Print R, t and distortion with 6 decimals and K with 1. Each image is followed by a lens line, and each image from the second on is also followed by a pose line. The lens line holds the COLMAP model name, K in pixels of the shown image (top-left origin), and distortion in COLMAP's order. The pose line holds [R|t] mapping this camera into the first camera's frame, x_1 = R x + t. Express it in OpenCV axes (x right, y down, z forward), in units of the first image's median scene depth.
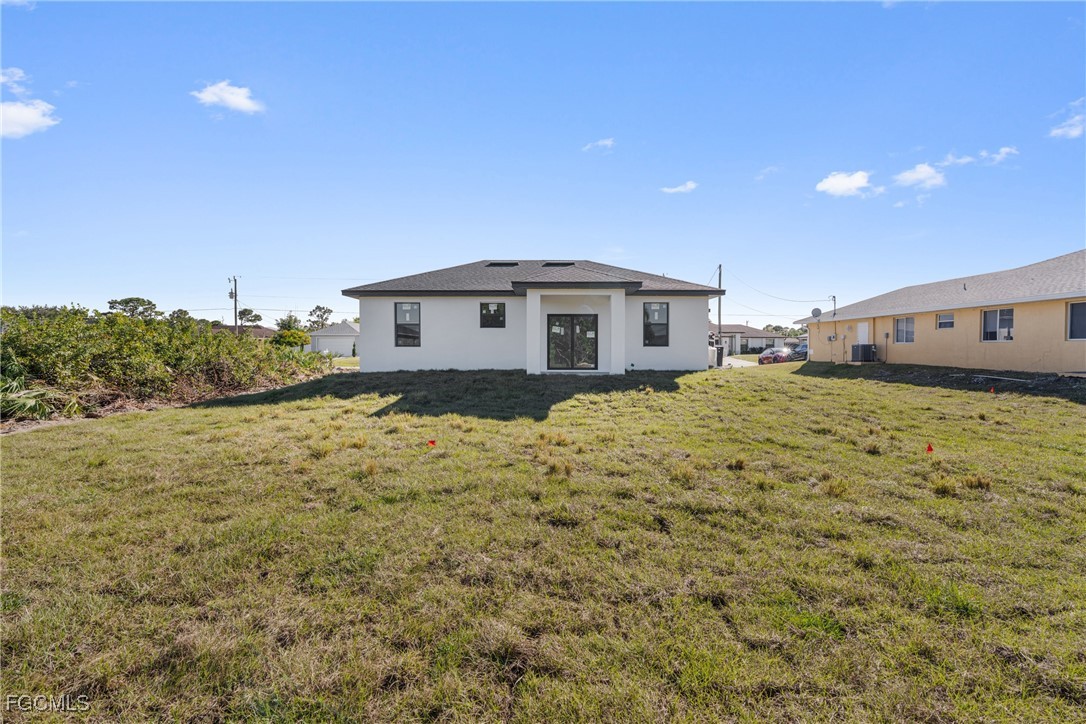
lens RADIAL K [[495.0, 0, 546.5], [0, 495.0, 360.2], [0, 0, 1]] dist [-0.000235, -0.000091]
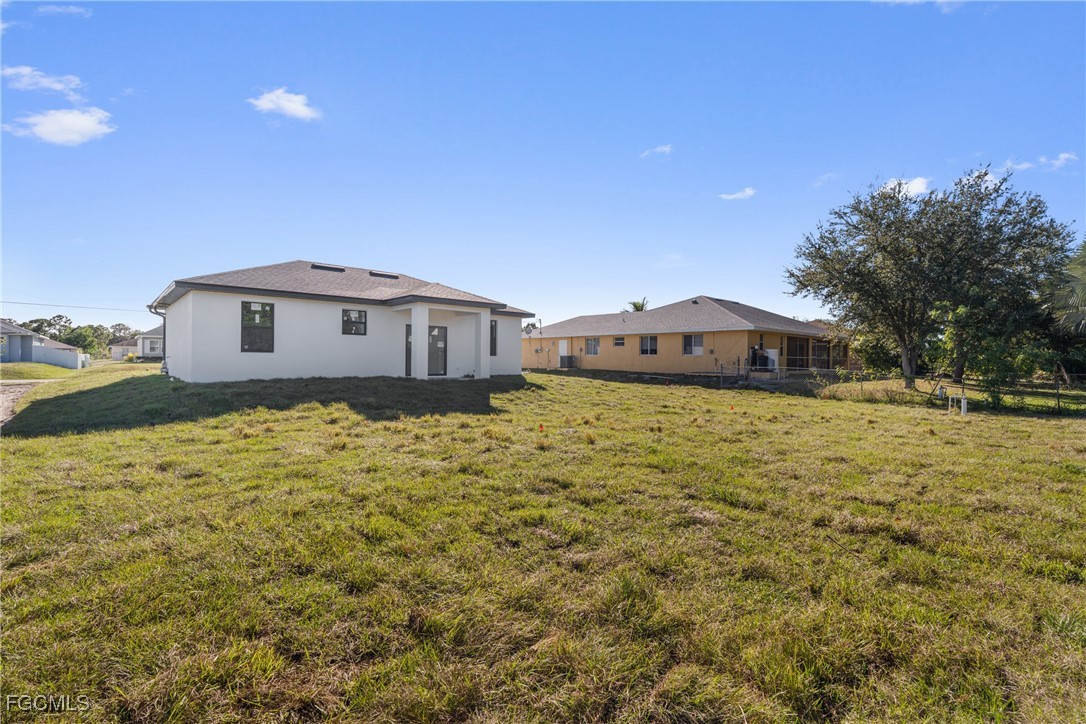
lens RADIAL K [[495.0, 0, 546.5], [0, 495.0, 360.2], [0, 0, 1]] dist [-0.000235, -0.000091]
pose [[0.727396, 0.006457, 0.686188, -0.397974], [0.003915, 0.999900, -0.013559, 0.000446], [-0.686207, 0.012549, 0.727298, 0.006719]]
